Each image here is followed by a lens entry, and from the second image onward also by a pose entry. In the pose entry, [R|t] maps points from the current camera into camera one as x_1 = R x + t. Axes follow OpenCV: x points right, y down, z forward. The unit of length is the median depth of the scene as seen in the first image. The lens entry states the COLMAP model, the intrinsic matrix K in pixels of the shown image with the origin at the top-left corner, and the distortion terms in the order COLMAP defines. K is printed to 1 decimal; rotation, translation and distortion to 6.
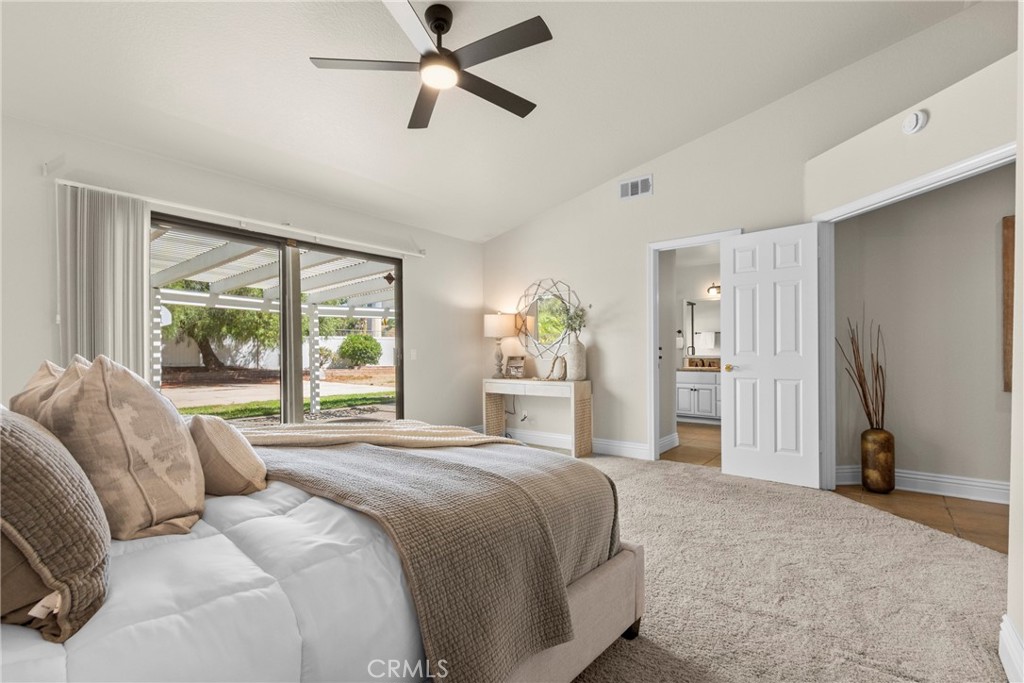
lens RADIAL K [[482.0, 0, 513.5], [0, 482.0, 354.2], [0, 0, 1]] dist [0.000187, -0.000158]
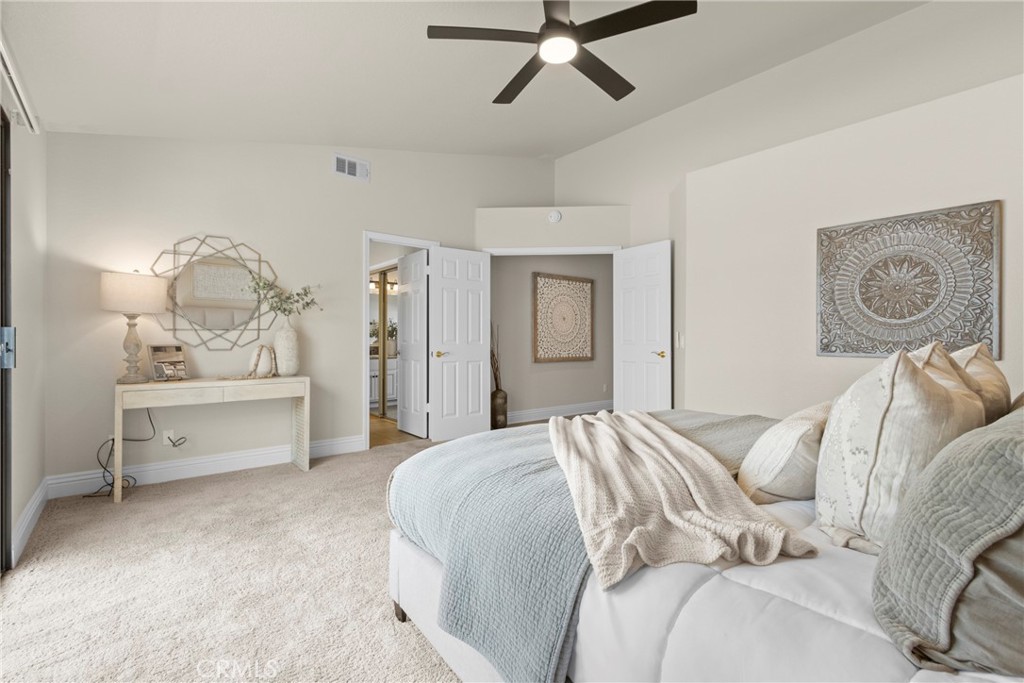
lens RADIAL K [[479.6, 0, 510.8], [0, 479.6, 345.2], [0, 0, 1]] dist [0.003394, 0.000214]
pose [[0.186785, -0.001404, 0.982400, -0.580886], [0.001835, 0.999998, 0.001080, 0.004128], [-0.982399, 0.001601, 0.186787, 0.481766]]
